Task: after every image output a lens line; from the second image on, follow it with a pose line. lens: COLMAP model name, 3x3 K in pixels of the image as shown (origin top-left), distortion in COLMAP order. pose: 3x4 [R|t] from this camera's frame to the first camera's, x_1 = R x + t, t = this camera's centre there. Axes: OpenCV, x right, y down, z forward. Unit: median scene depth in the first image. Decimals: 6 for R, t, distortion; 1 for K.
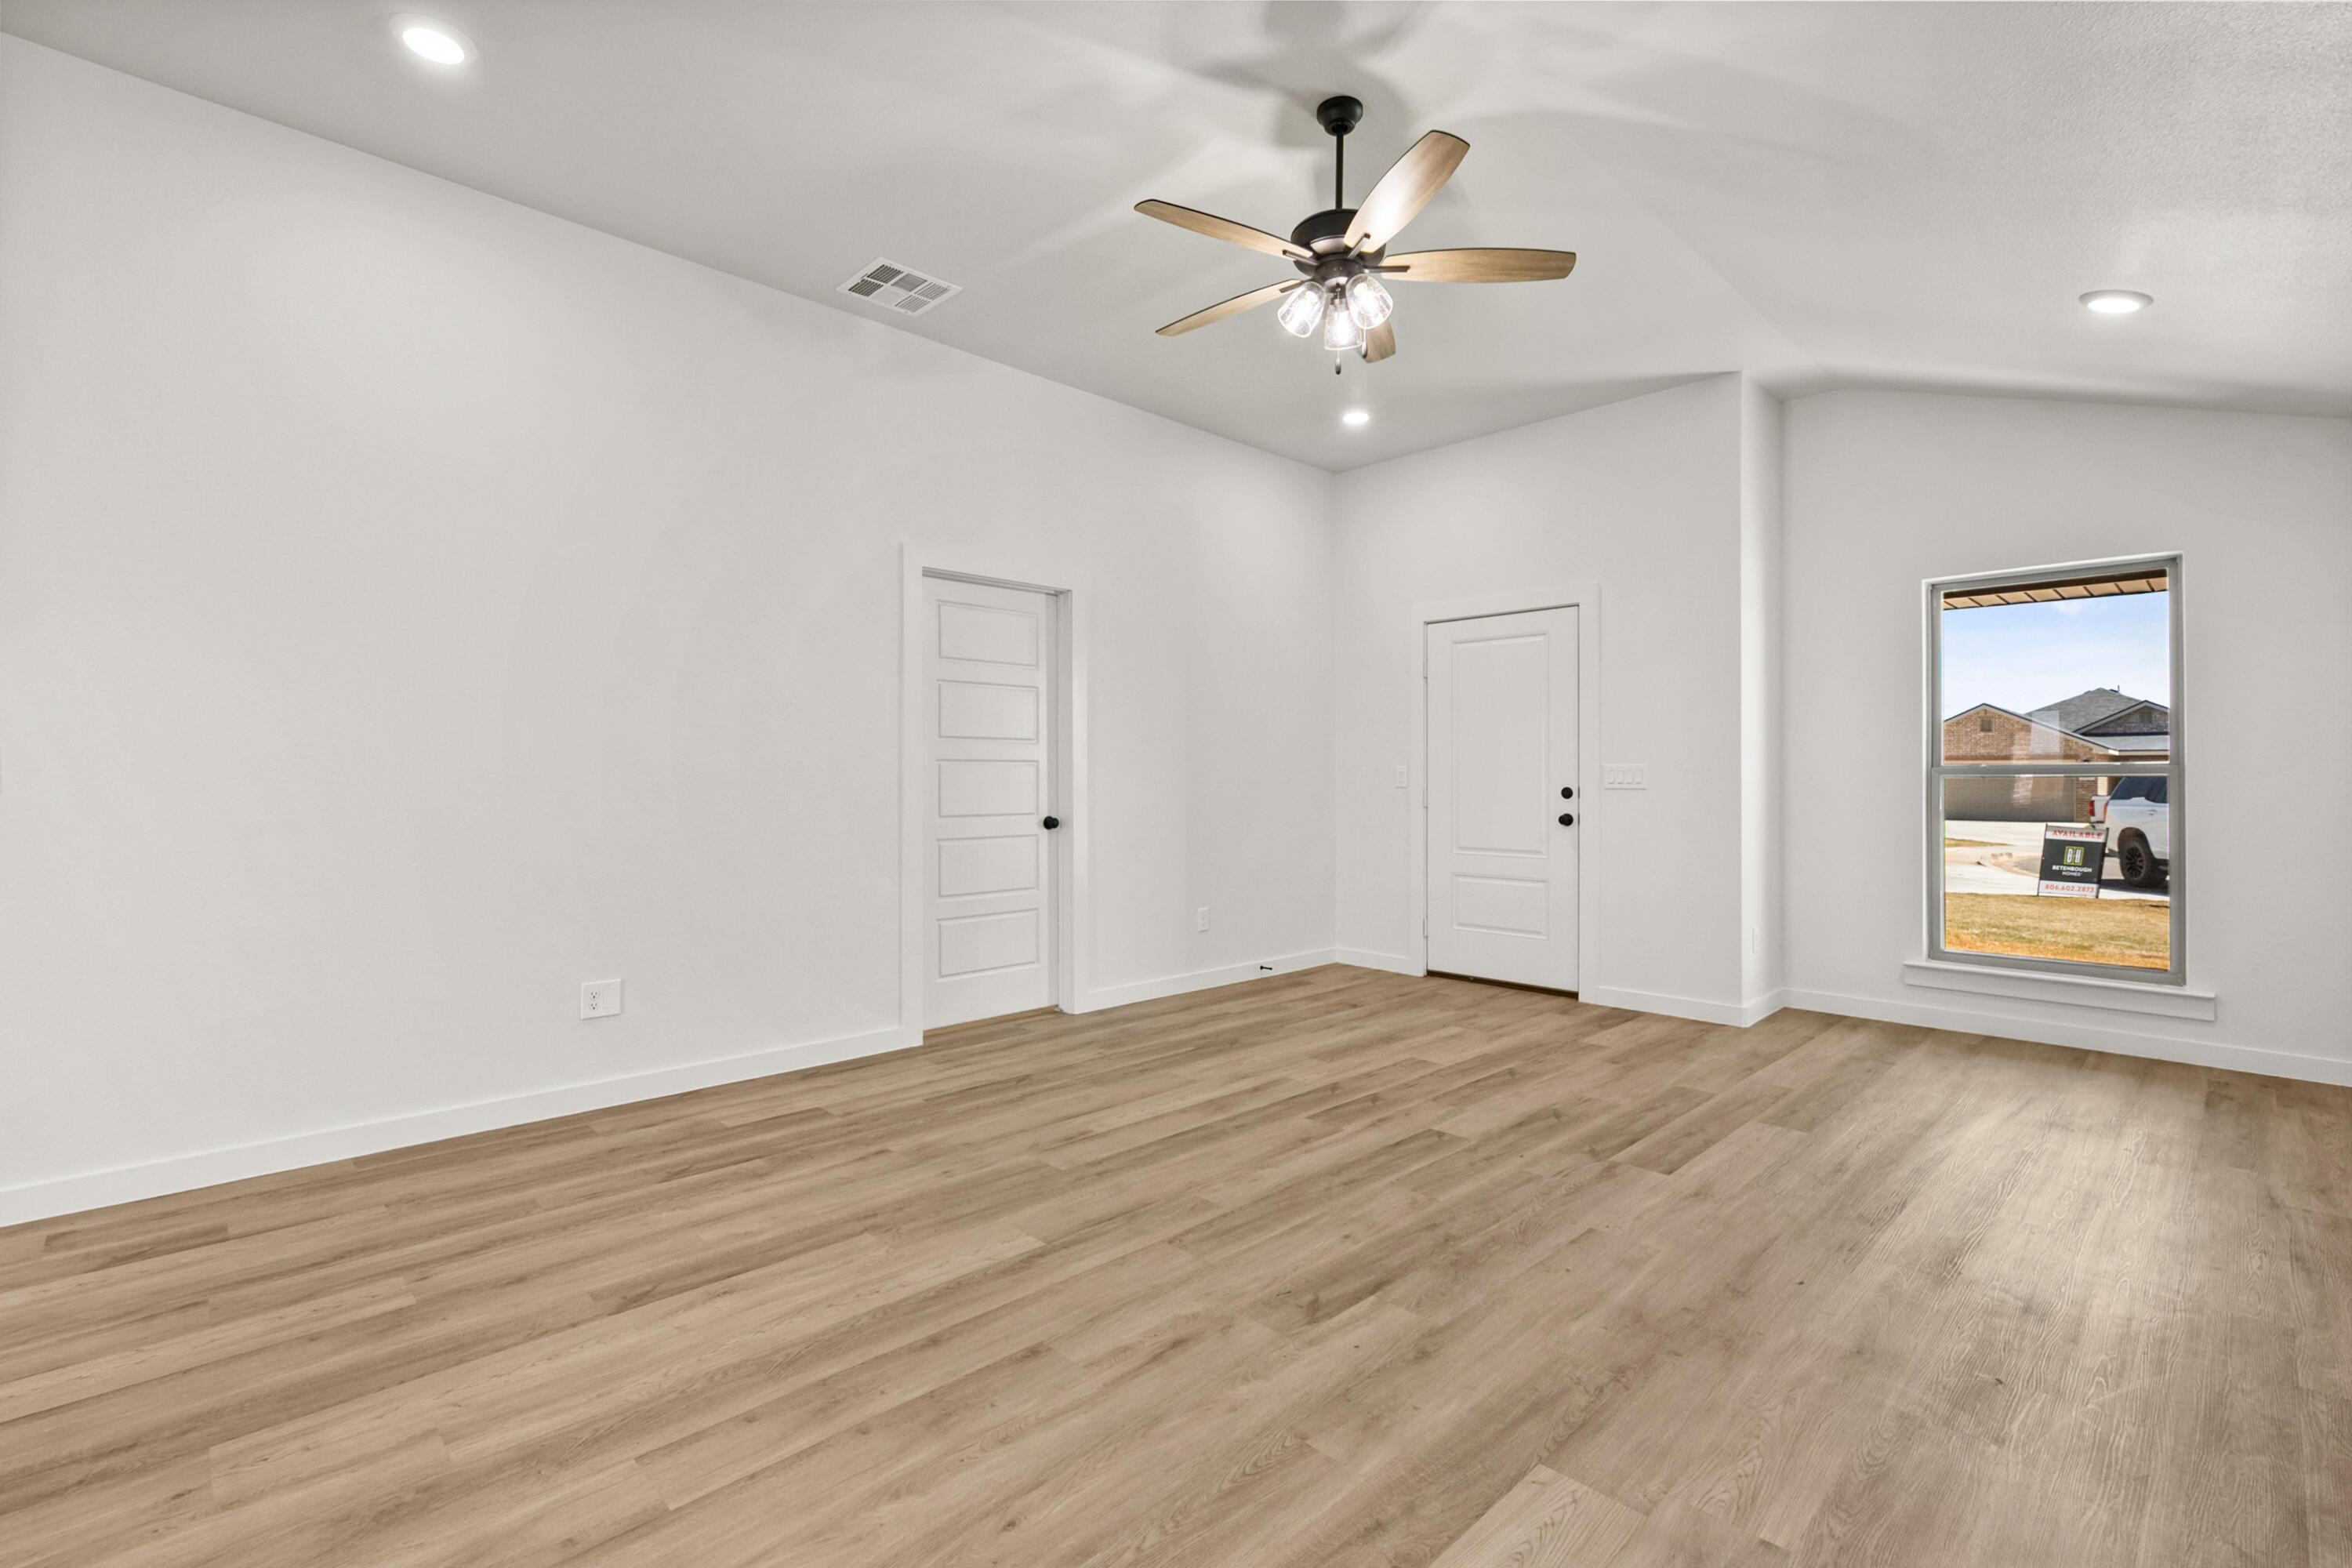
lens RADIAL K [[1057.1, 0, 1182.2], [0, 1057.1, 775.9], [0, 0, 1]] dist [0.003430, 0.000439]
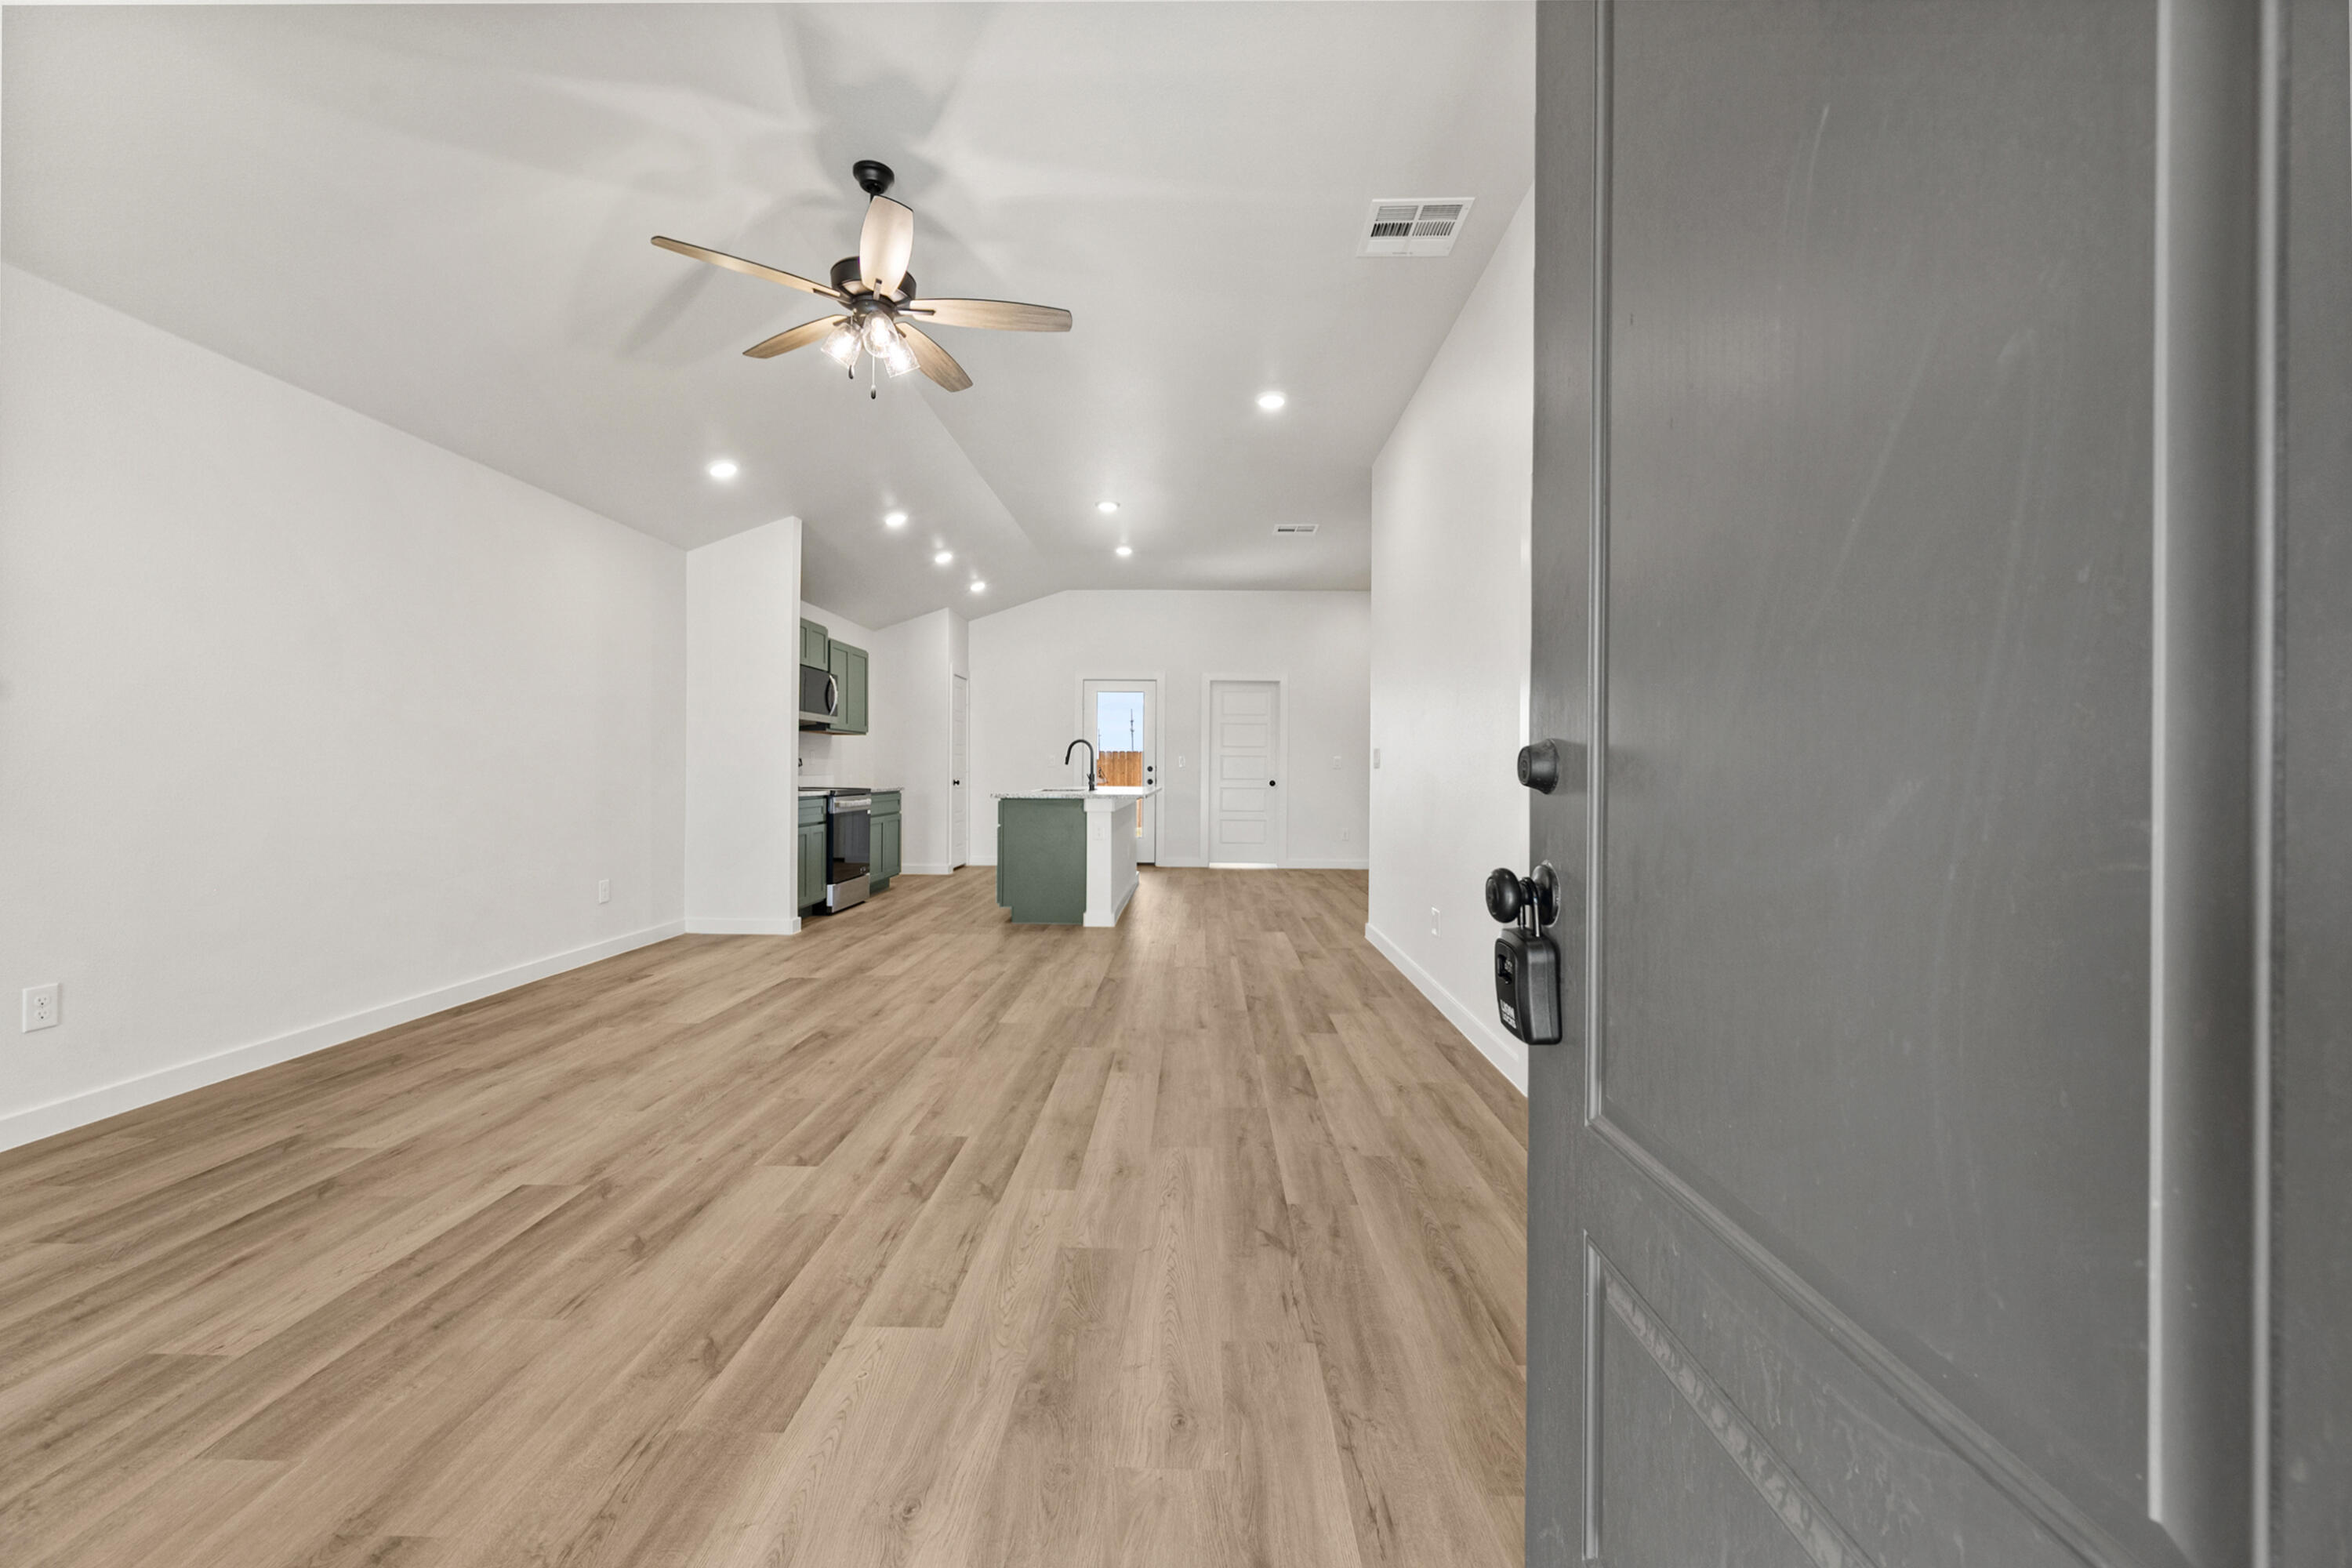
lens RADIAL K [[927.9, 0, 1165.6], [0, 927.9, 770.7], [0, 0, 1]] dist [0.000497, 0.000067]
pose [[-0.725928, -0.007559, -0.687730, 0.557950], [-0.005873, 0.999971, -0.004791, 0.029594], [0.687746, 0.000561, -0.725951, 1.780155]]
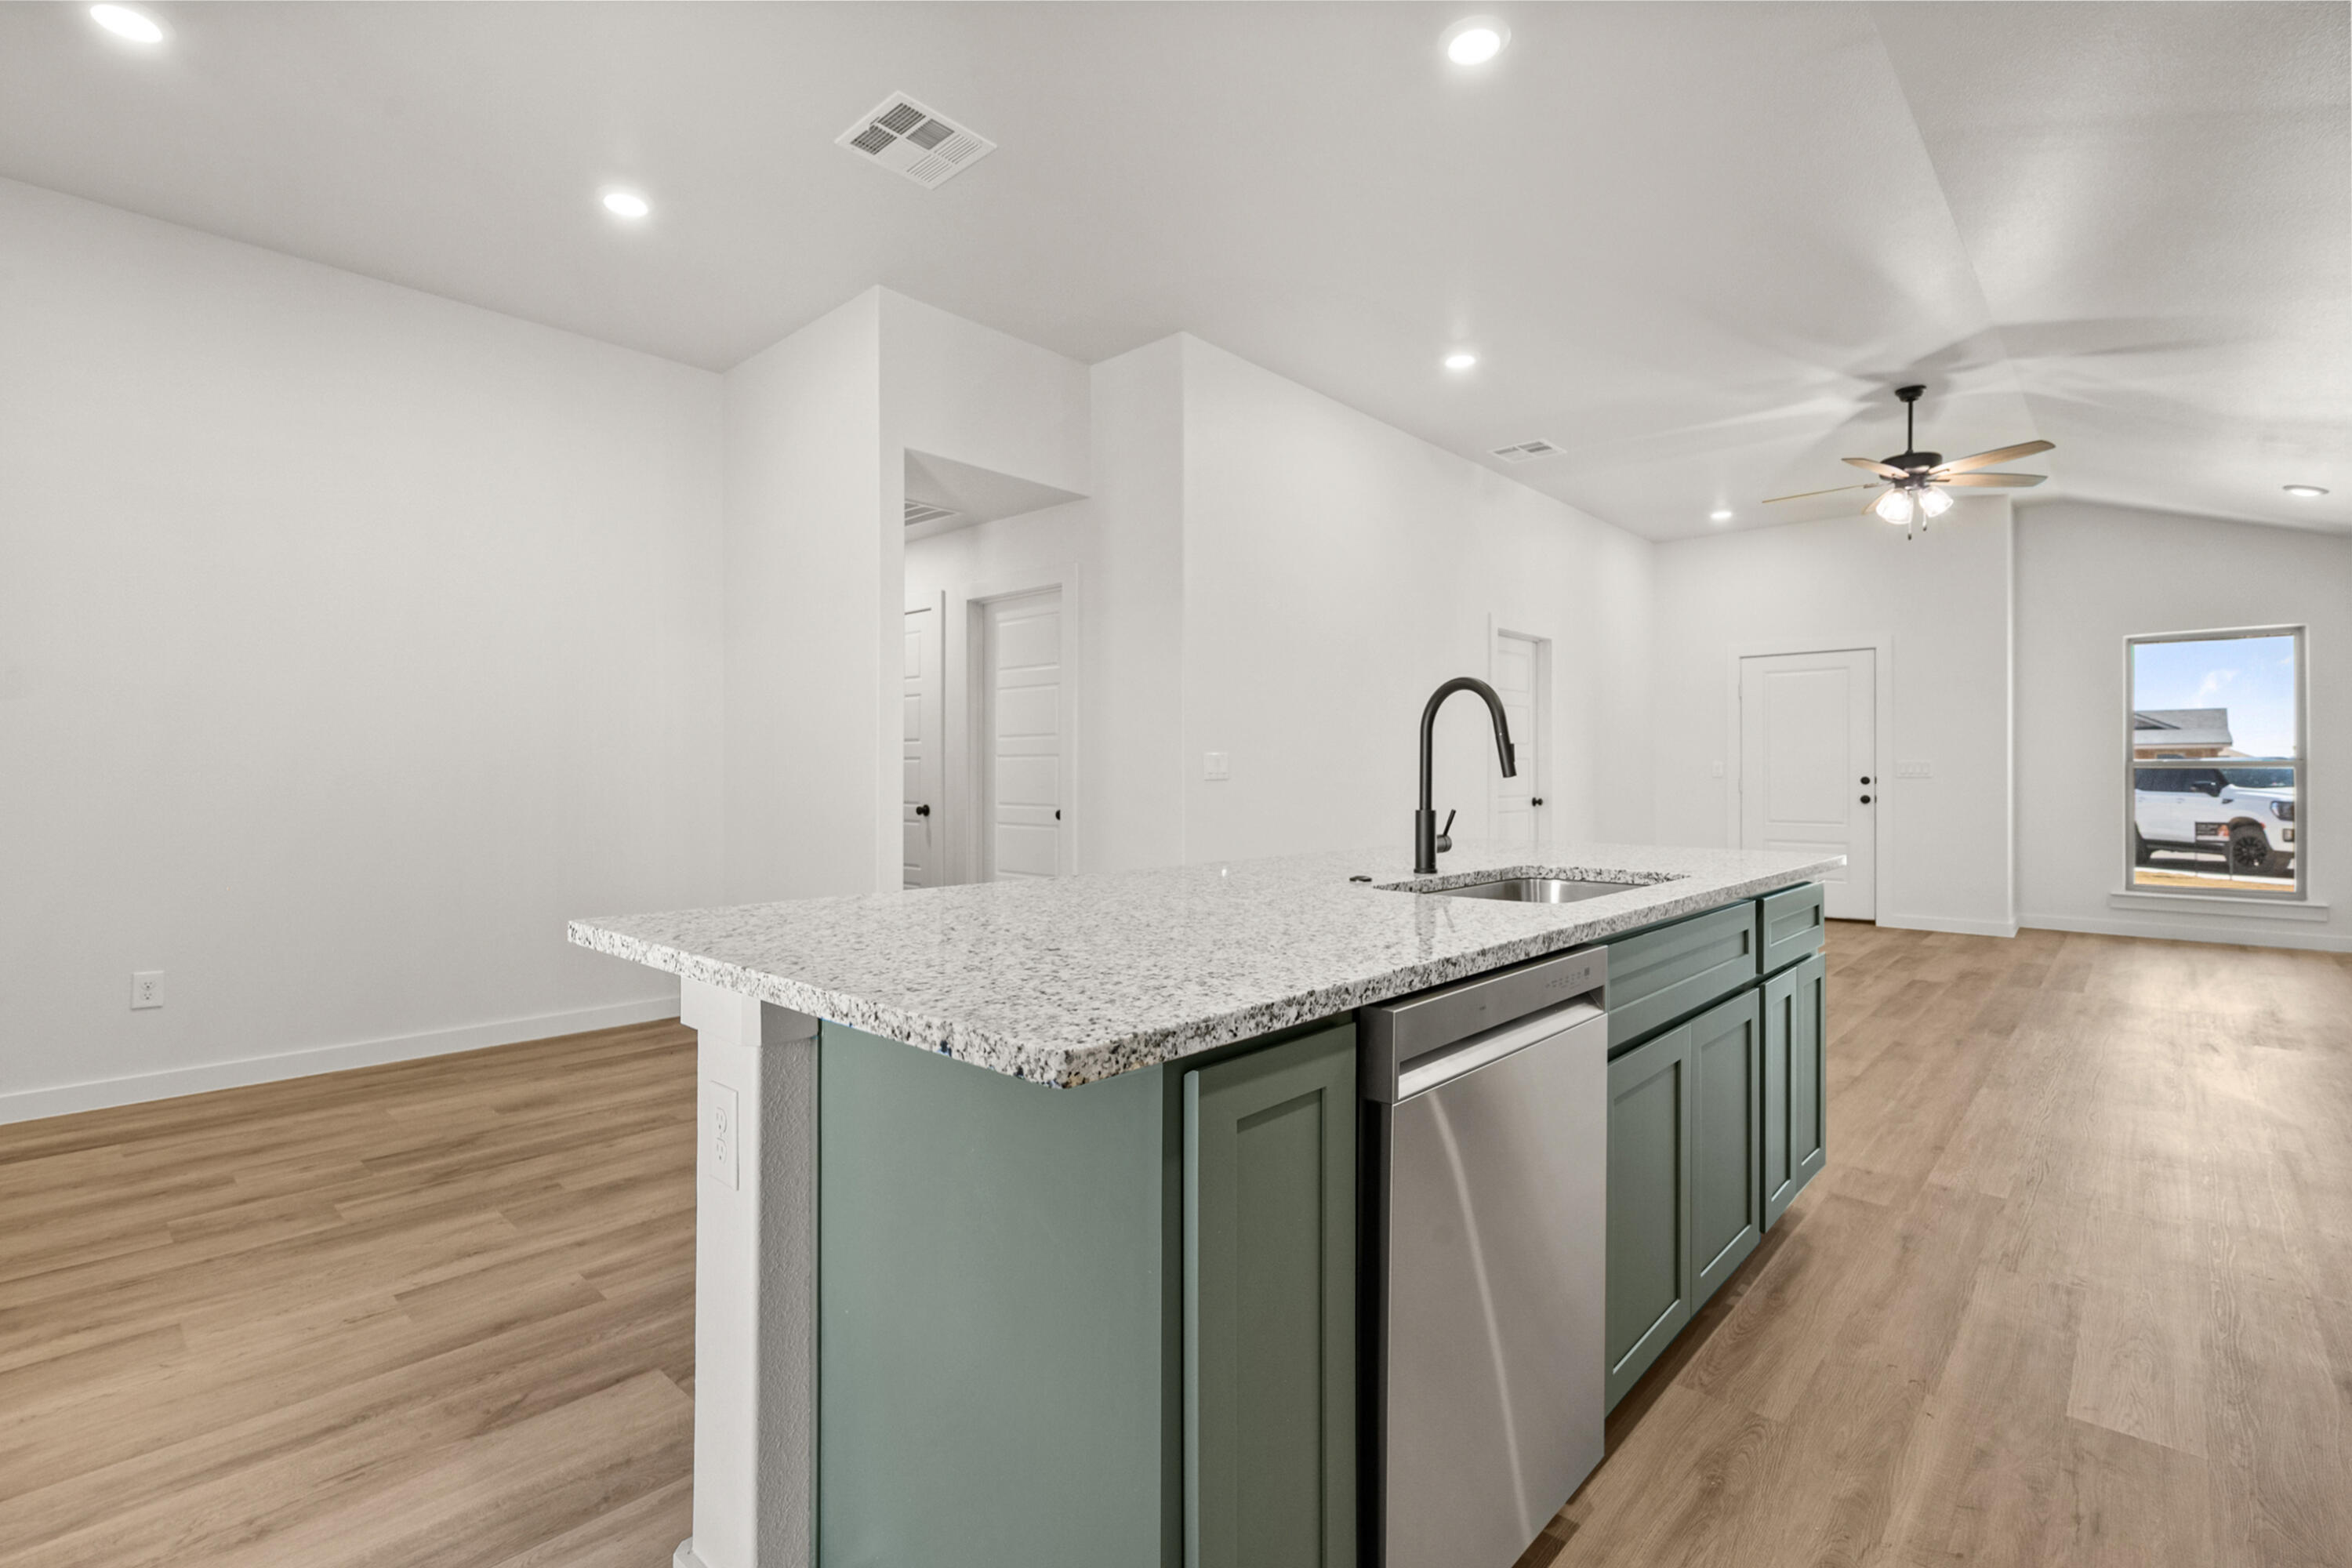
lens RADIAL K [[1079.1, 0, 1175.8], [0, 1079.1, 779.6], [0, 0, 1]] dist [-0.001082, 0.000062]
pose [[0.998595, -0.003641, 0.052862, -1.056600], [0.003261, 0.999968, 0.007280, 0.002095], [-0.052887, -0.007098, 0.998575, -0.659892]]
